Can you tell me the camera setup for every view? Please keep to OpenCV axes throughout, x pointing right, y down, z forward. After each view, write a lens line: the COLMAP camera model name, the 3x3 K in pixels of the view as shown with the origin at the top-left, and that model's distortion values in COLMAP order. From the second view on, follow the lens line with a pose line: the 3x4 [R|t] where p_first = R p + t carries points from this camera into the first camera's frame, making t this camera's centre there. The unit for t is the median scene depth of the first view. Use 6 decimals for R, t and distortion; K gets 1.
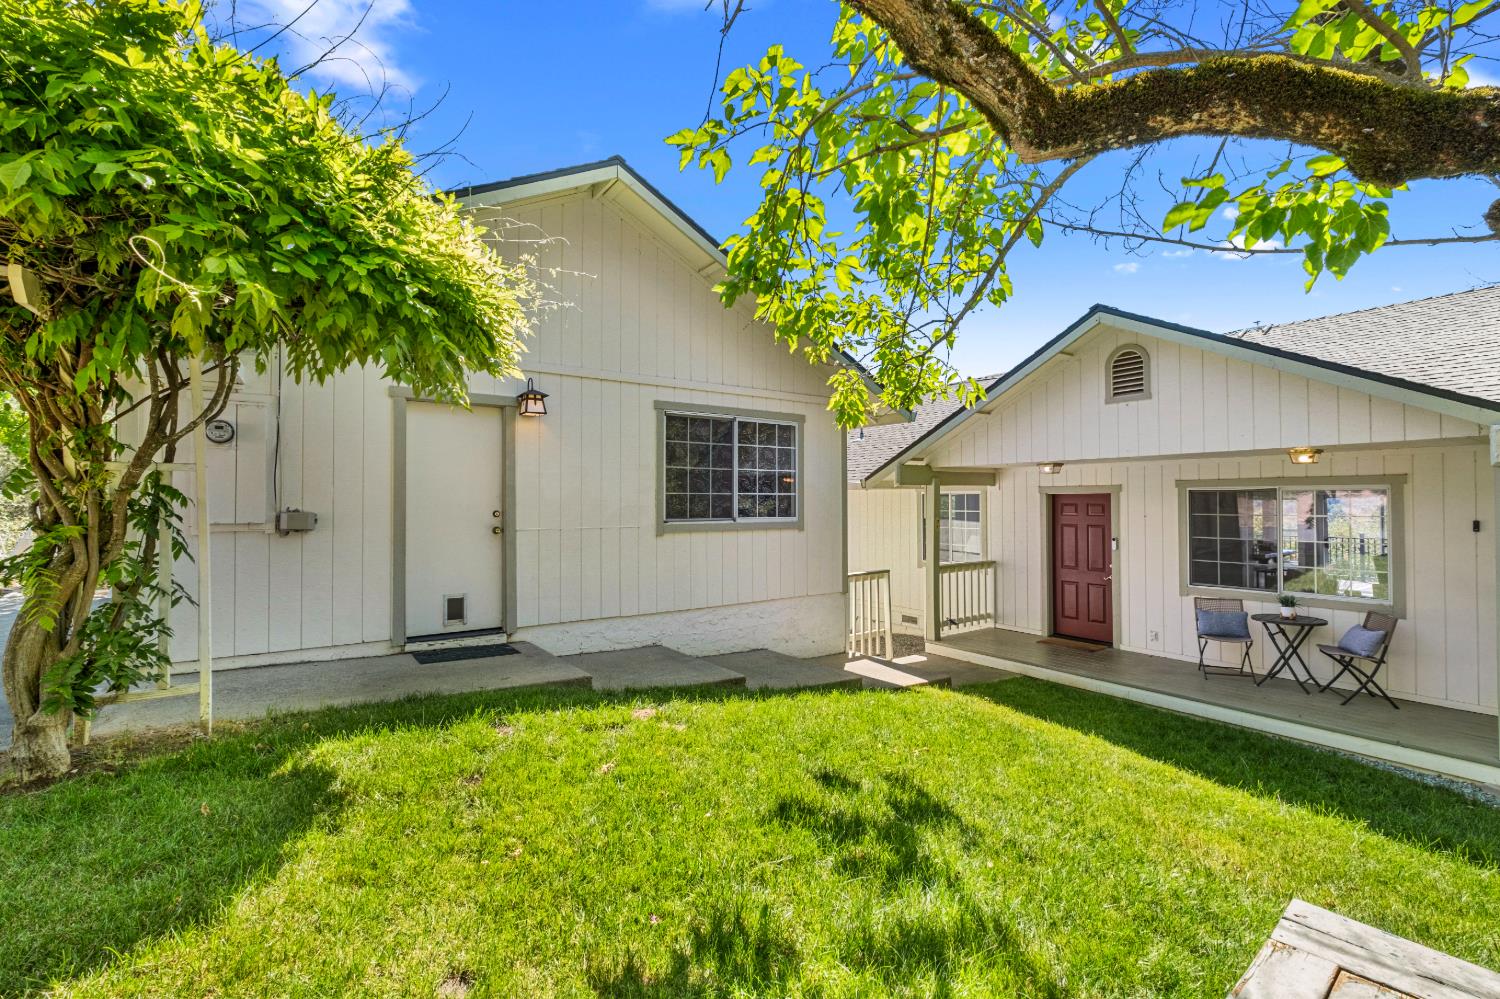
lens RADIAL K [[642.6, 0, 746.1], [0, 642.6, 495.3], [0, 0, 1]] dist [-0.003498, 0.000657]
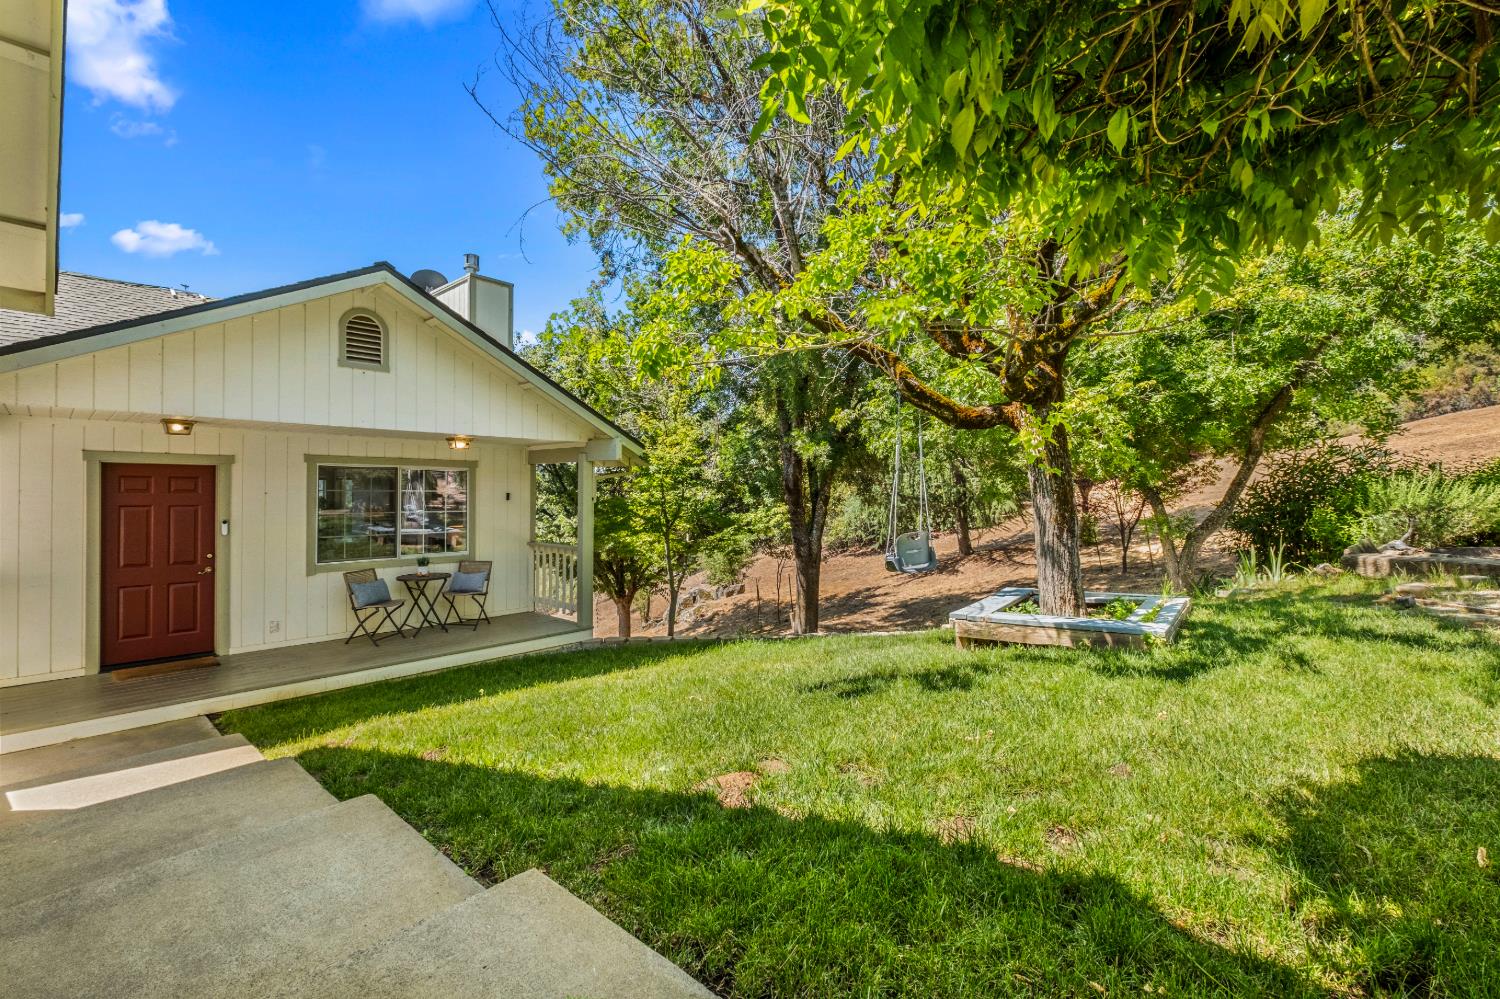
lens RADIAL K [[642.6, 0, 747.2], [0, 642.6, 492.8], [0, 0, 1]] dist [-0.003498, 0.000657]
pose [[-0.211929, -0.000782, 0.977285, -0.442619], [-0.015220, 0.999881, -0.002500, 0.028768], [-0.977166, -0.015404, -0.211916, 0.640839]]
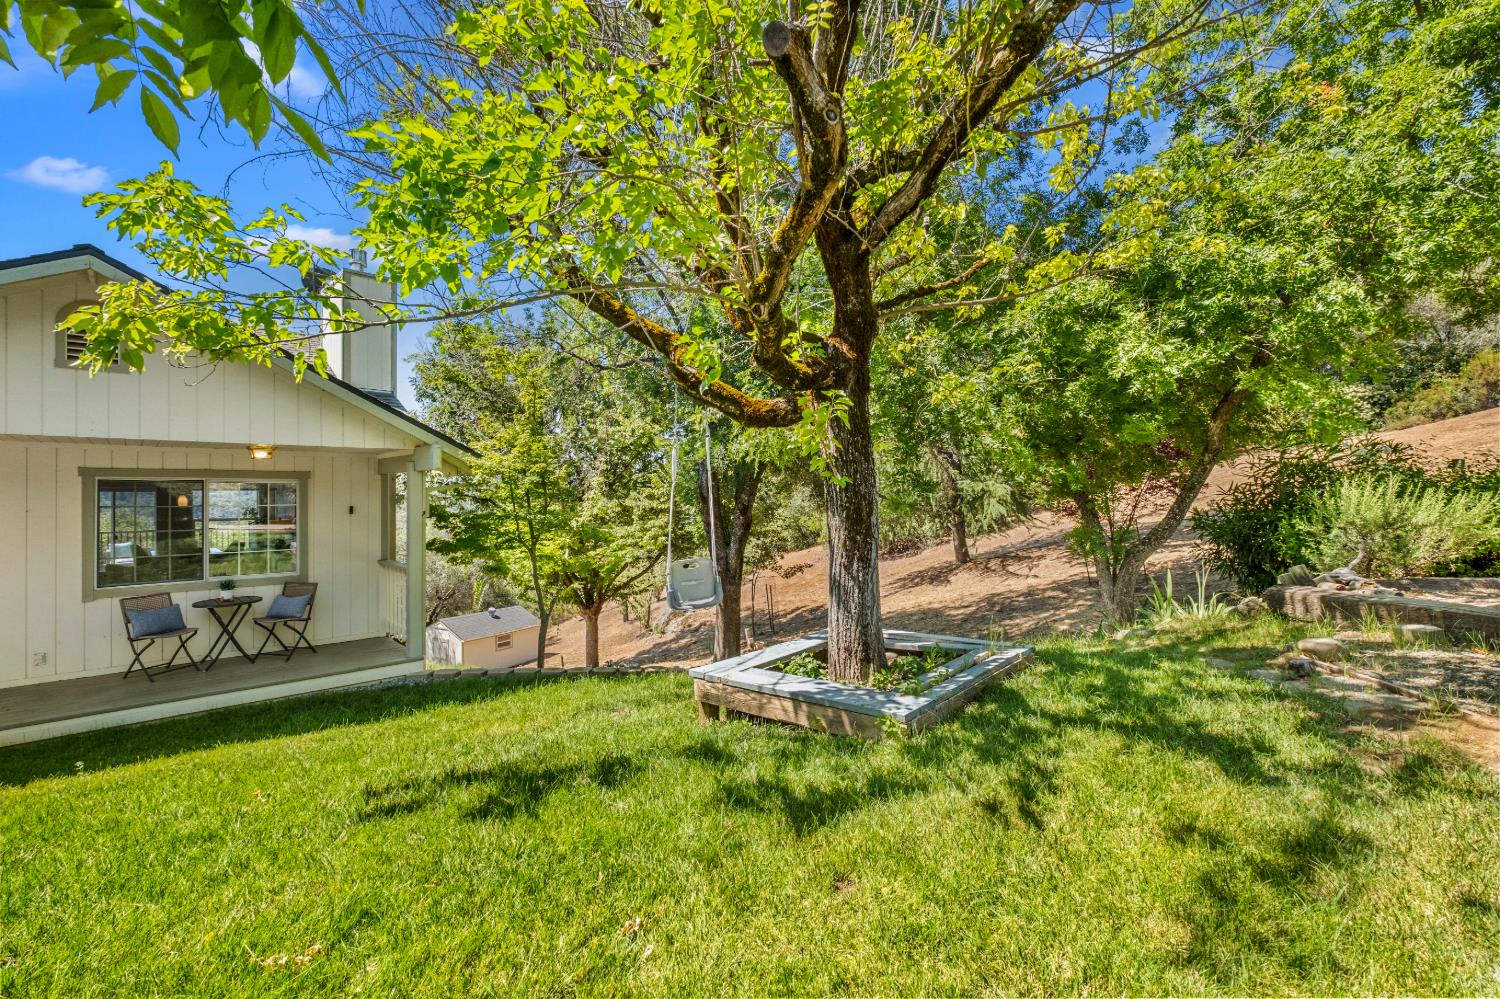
lens RADIAL K [[642.6, 0, 748.0], [0, 642.6, 492.2], [0, 0, 1]] dist [-0.003498, 0.000657]
pose [[-0.142089, 0.004541, 0.989844, -0.334045], [-0.006681, 0.999962, -0.005546, 0.008781], [-0.989831, -0.007401, -0.142053, 0.278481]]
